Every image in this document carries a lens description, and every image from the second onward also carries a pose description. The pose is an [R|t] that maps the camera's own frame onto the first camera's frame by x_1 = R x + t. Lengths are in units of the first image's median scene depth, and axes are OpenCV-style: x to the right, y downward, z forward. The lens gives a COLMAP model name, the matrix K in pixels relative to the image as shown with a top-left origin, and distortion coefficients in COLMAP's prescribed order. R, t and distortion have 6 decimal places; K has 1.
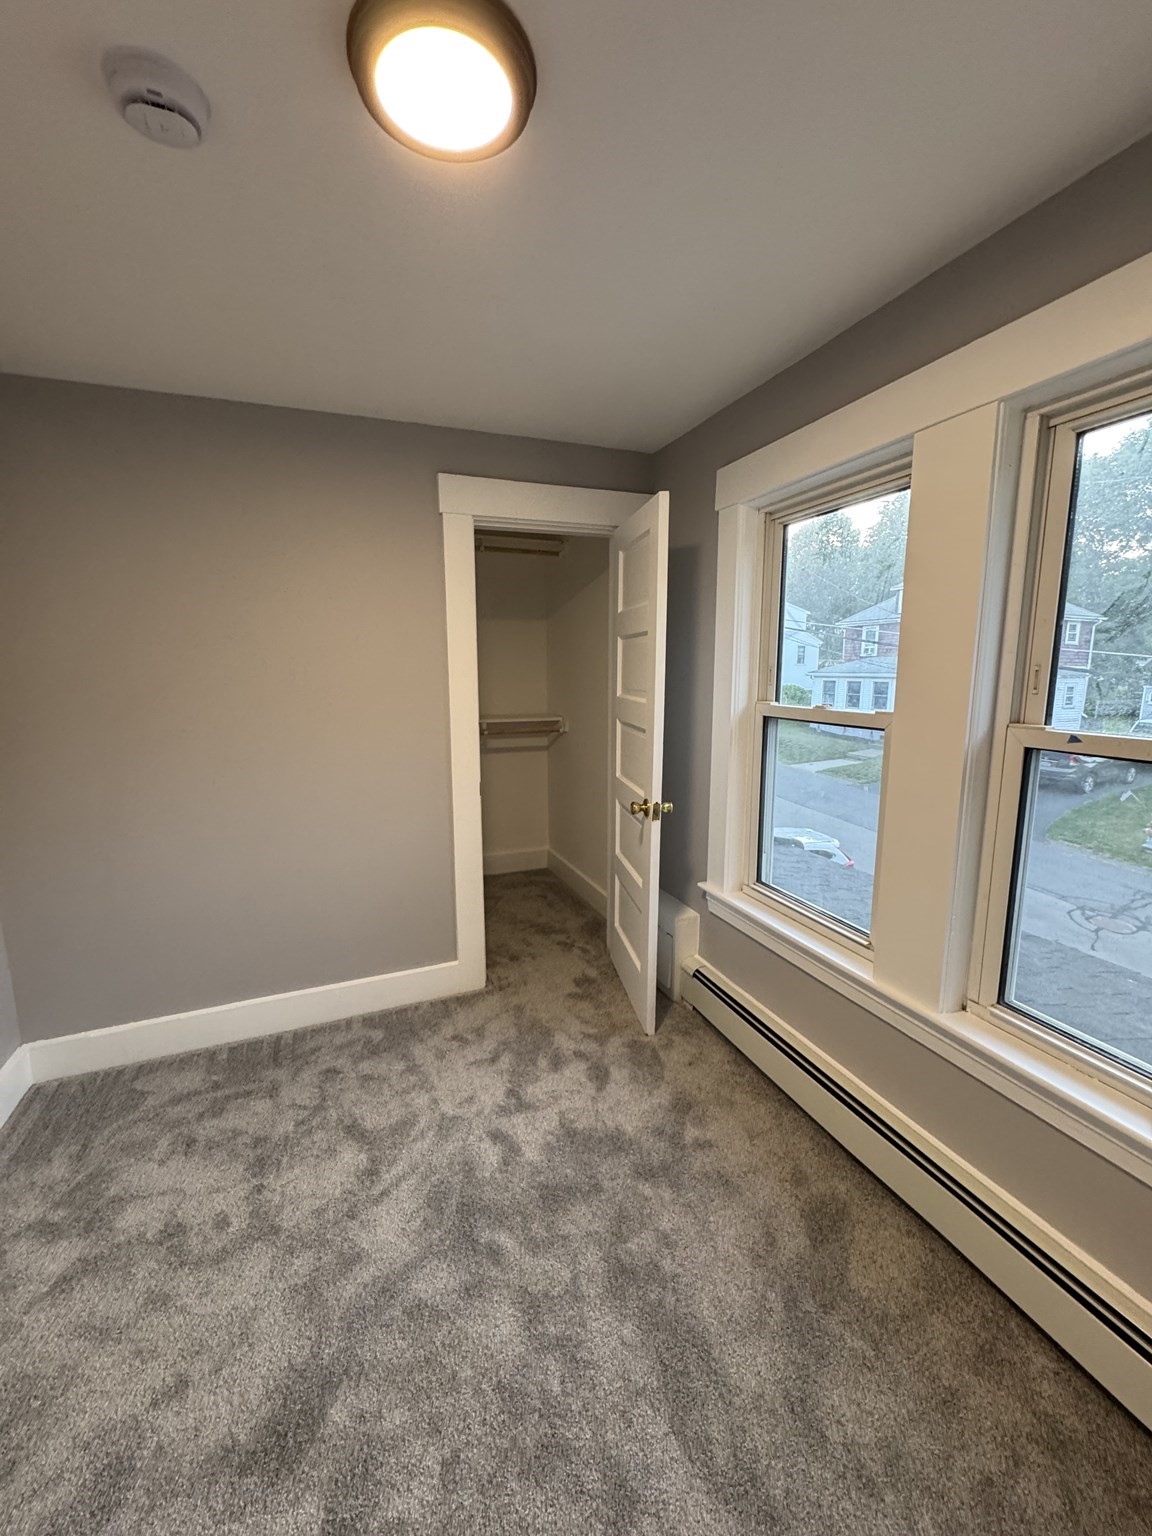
lens RADIAL K [[612.1, 0, 575.8], [0, 612.1, 766.2], [0, 0, 1]] dist [-0.004058, 0.001092]
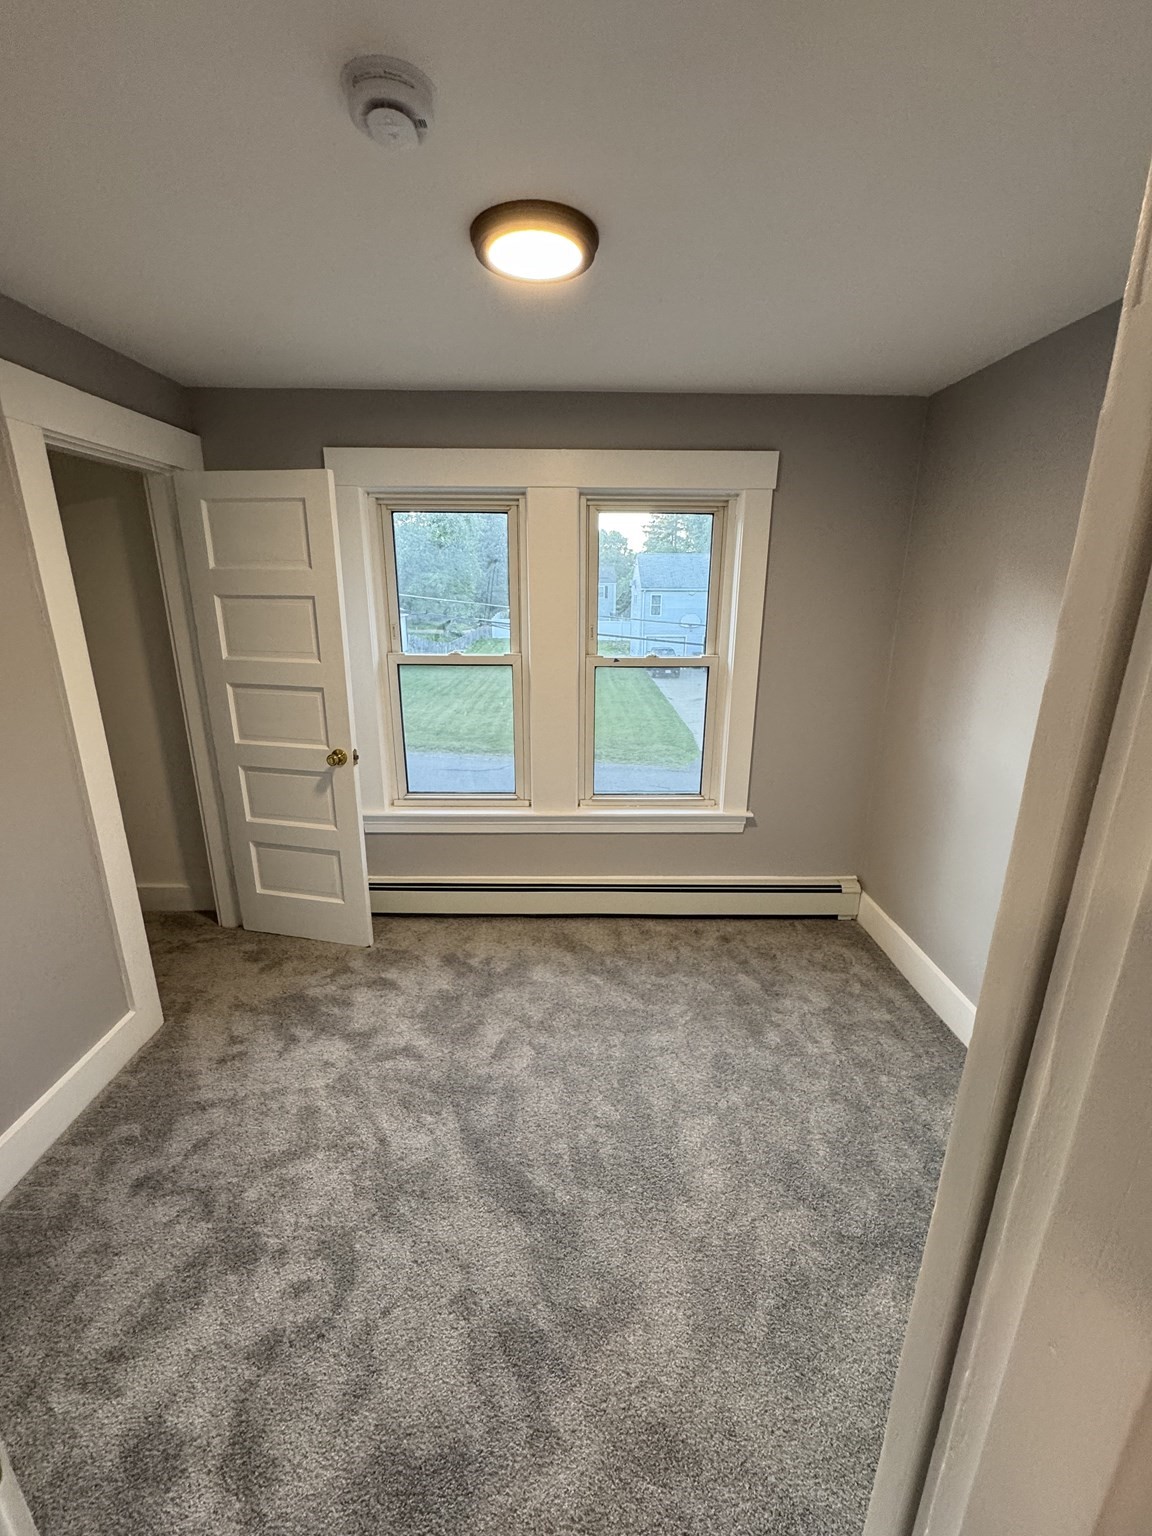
lens RADIAL K [[612.1, 0, 576.4], [0, 612.1, 762.5], [0, 0, 1]] dist [-0.004058, 0.001092]
pose [[0.371291, -0.244435, 0.895765, -0.770215], [0.141455, 0.968357, 0.205611, -0.096378], [-0.917678, 0.050369, 0.394119, 0.171390]]
